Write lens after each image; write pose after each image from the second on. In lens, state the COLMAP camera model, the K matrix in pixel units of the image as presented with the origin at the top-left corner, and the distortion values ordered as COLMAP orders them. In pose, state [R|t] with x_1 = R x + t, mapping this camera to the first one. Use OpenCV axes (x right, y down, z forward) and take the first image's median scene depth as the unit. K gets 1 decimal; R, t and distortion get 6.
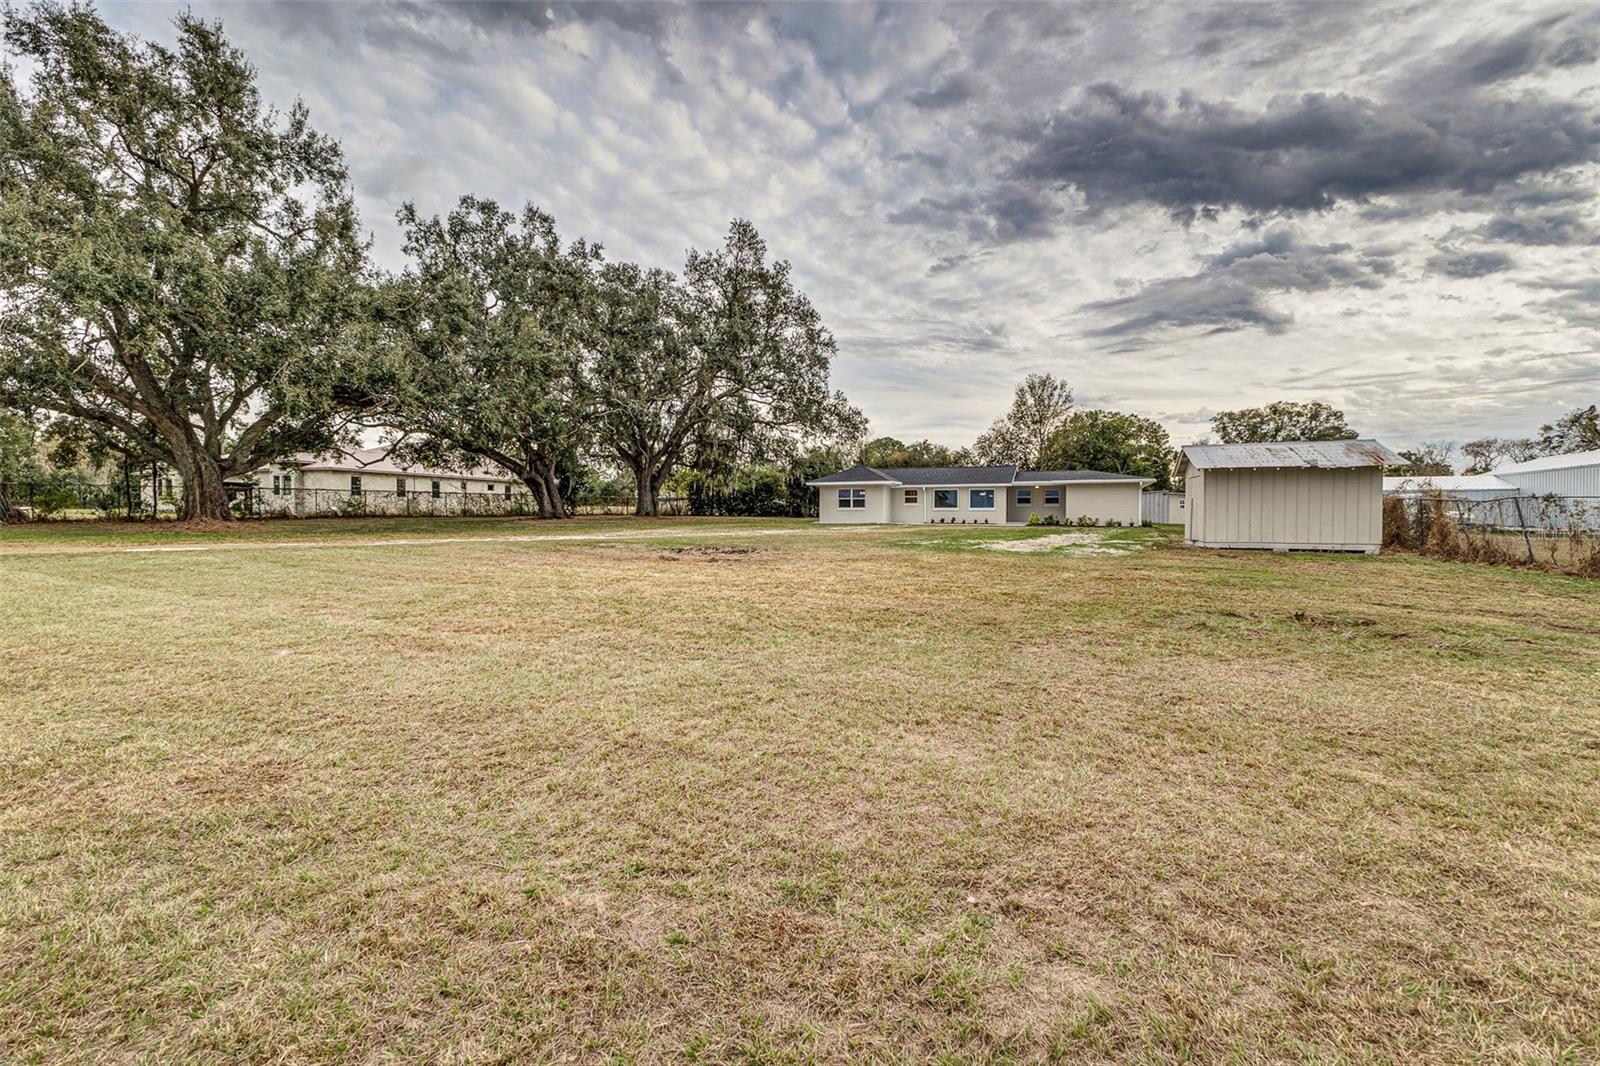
lens RADIAL K [[705.7, 0, 803.1], [0, 705.7, 519.7], [0, 0, 1]] dist [0.001734, 0.000119]
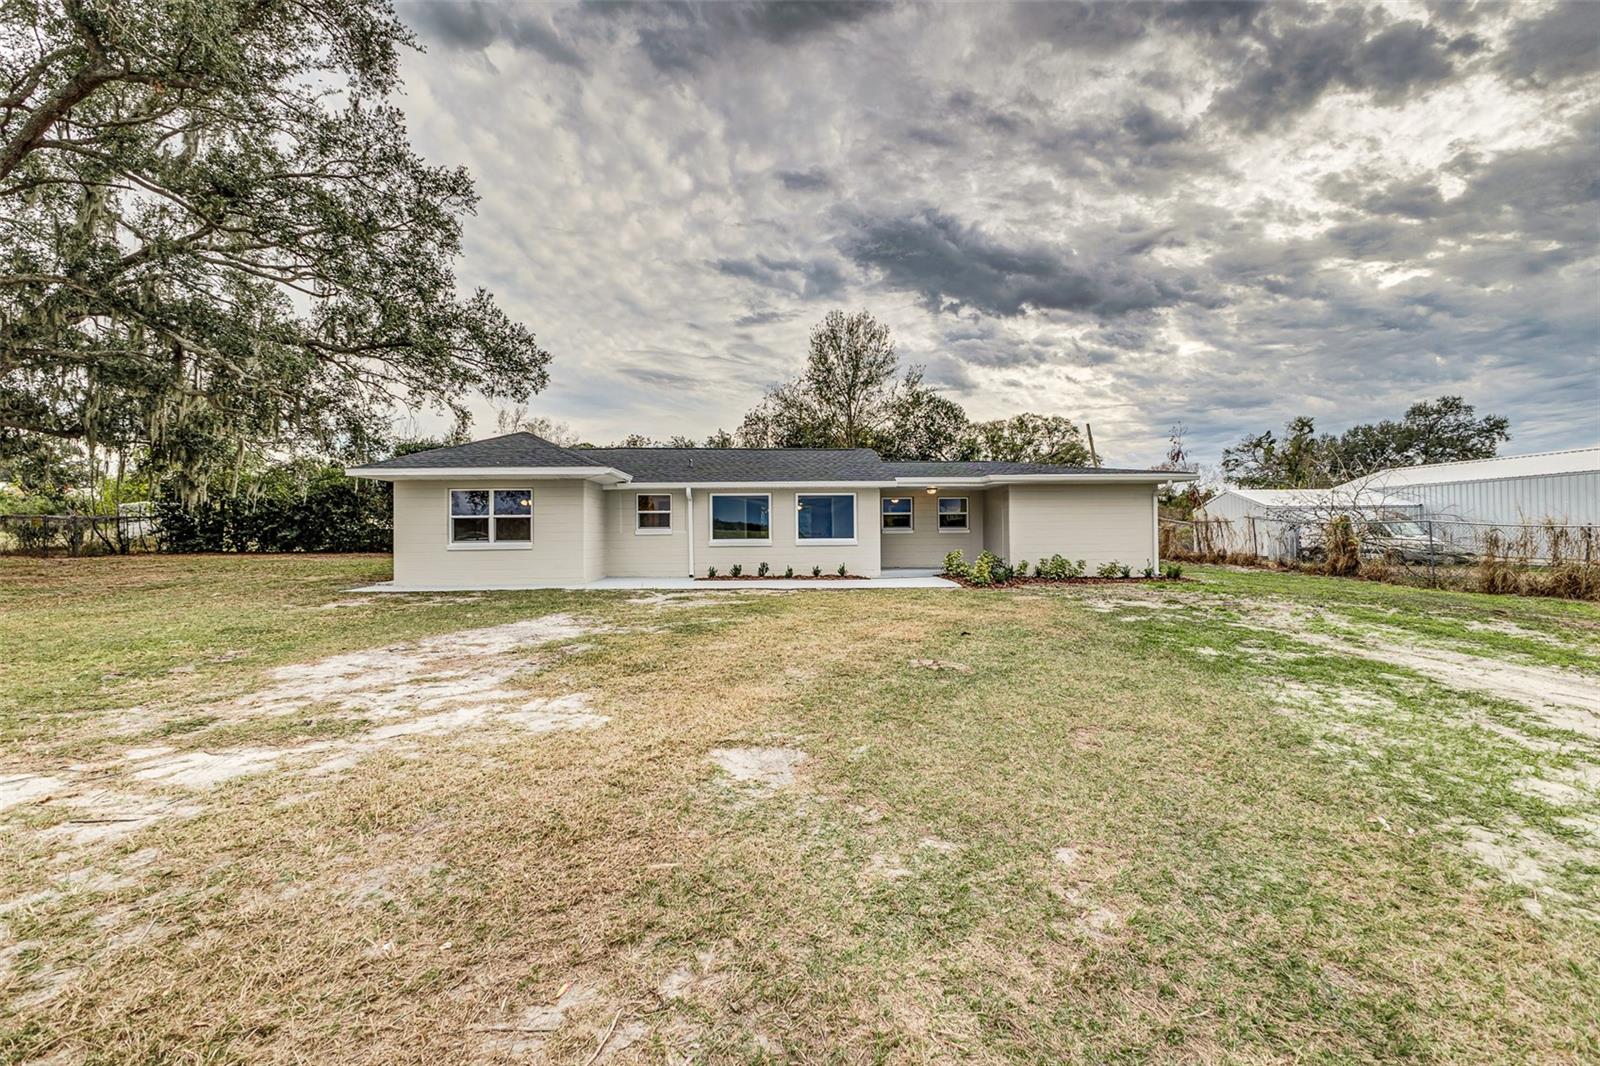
lens RADIAL K [[705.7, 0, 803.1], [0, 705.7, 519.7], [0, 0, 1]] dist [0.001734, 0.000119]
pose [[0.914512, -0.000787, 0.404558, 0.068970], [0.011954, 0.999614, -0.025076, -0.017131], [-0.404382, 0.027769, 0.914168, 0.602197]]
